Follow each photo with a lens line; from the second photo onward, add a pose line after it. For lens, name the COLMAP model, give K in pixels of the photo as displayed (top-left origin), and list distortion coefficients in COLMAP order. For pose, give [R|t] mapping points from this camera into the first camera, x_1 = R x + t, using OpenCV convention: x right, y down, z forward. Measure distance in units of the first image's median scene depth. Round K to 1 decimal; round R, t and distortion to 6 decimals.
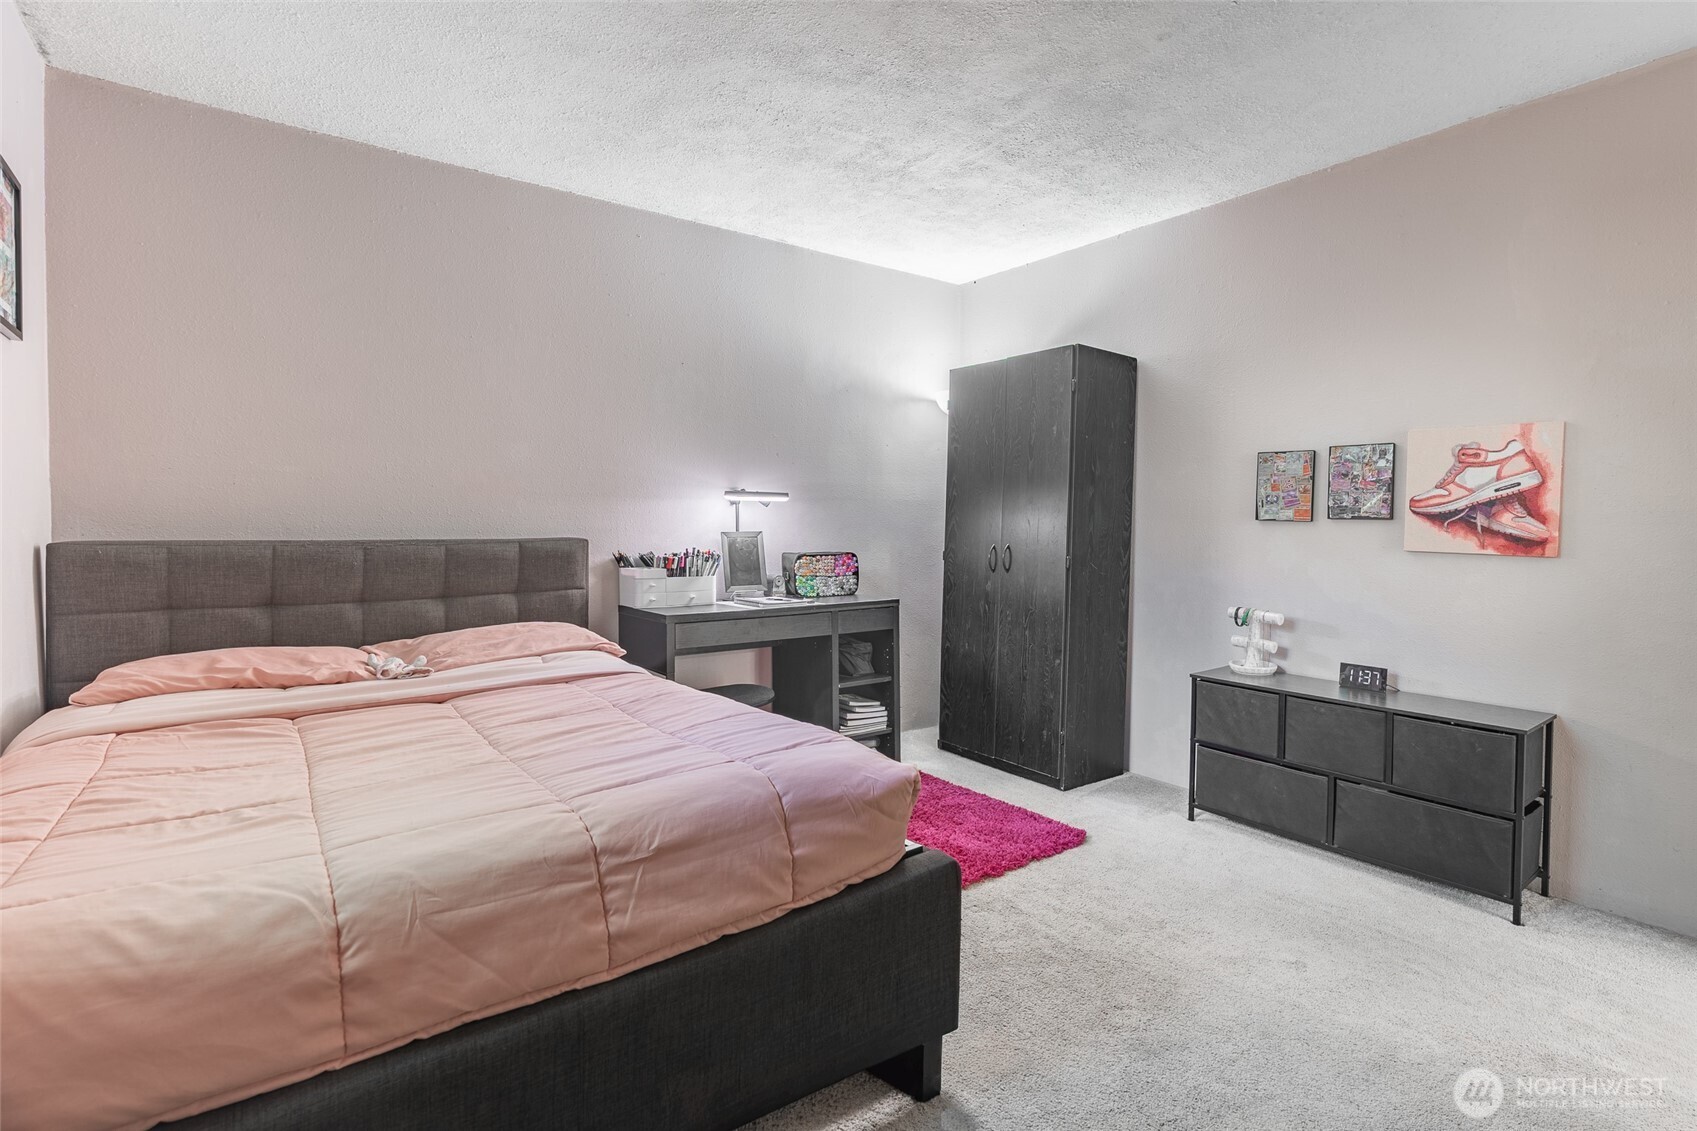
lens RADIAL K [[780.7, 0, 850.0], [0, 780.7, 559.9], [0, 0, 1]] dist [-0.002383, -0.000089]
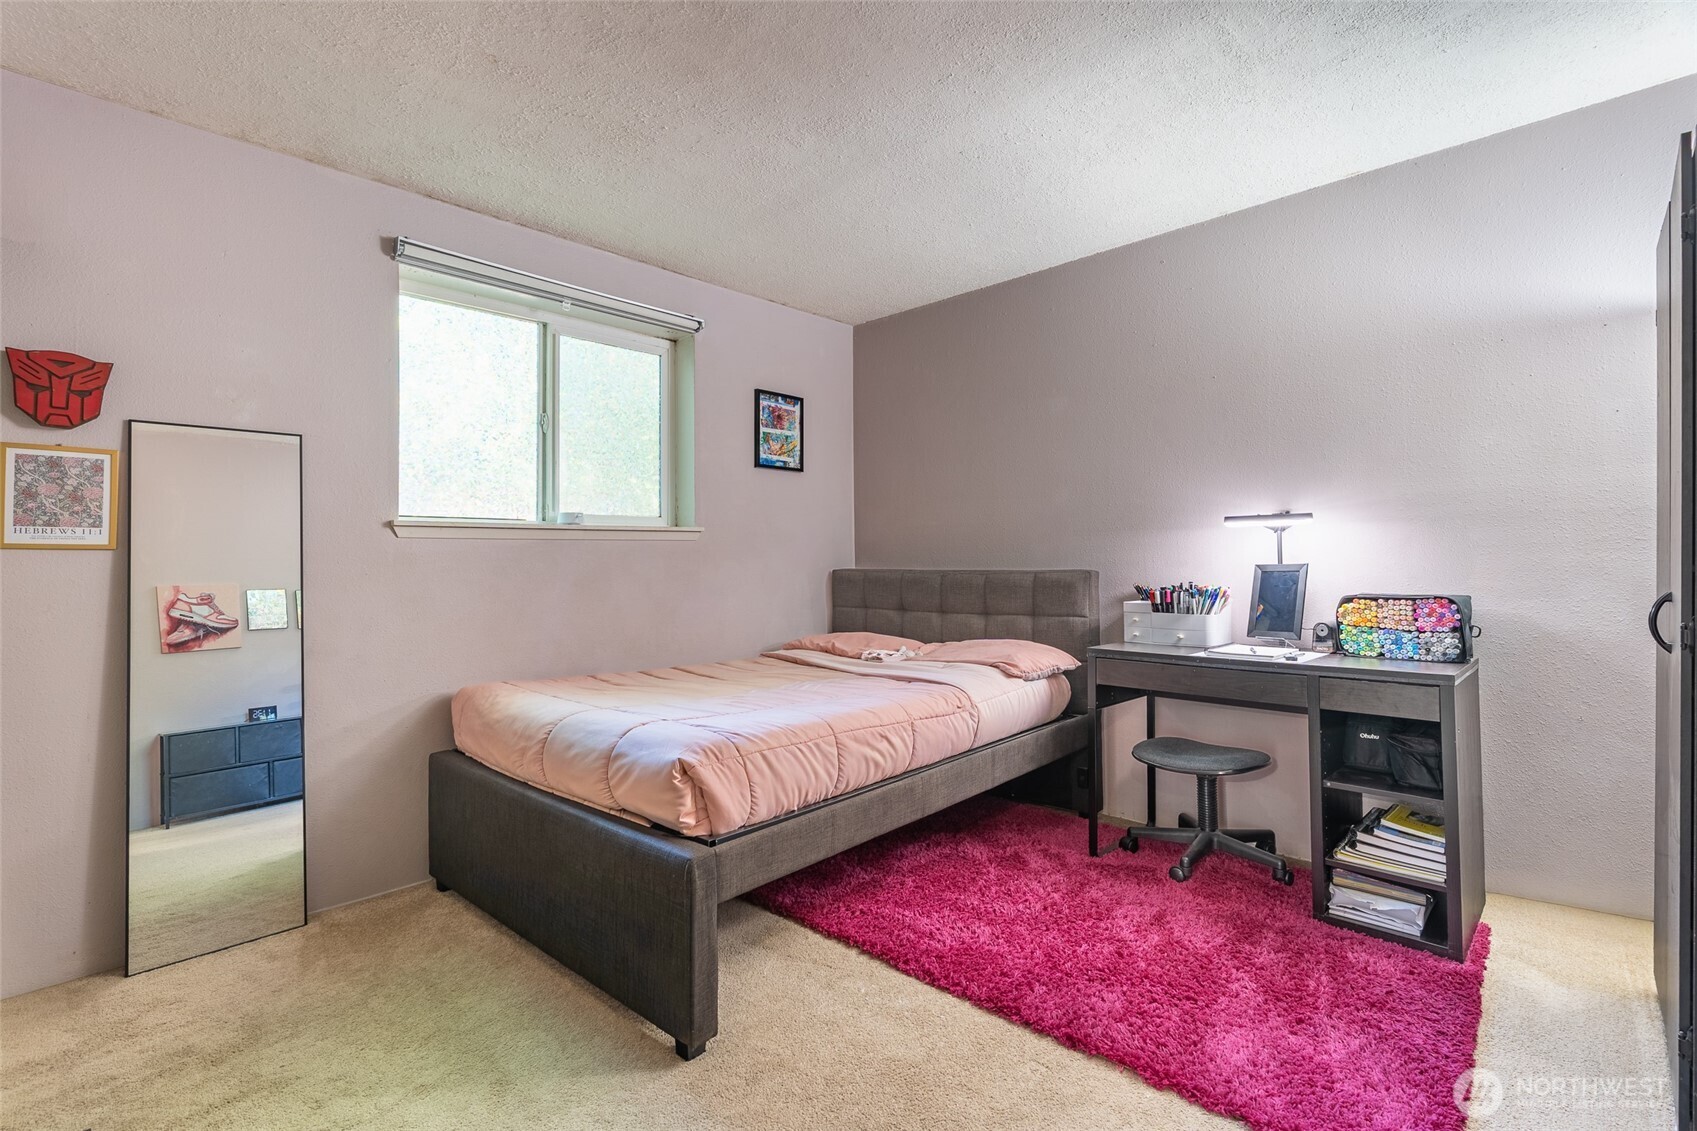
lens RADIAL K [[780.7, 0, 854.5], [0, 780.7, 555.8], [0, 0, 1]] dist [-0.002383, -0.000089]
pose [[0.189955, -0.006809, -0.981769, 0.609759], [-0.032979, 0.999367, -0.013312, -0.021070], [0.981239, 0.034907, 0.189610, 0.450147]]
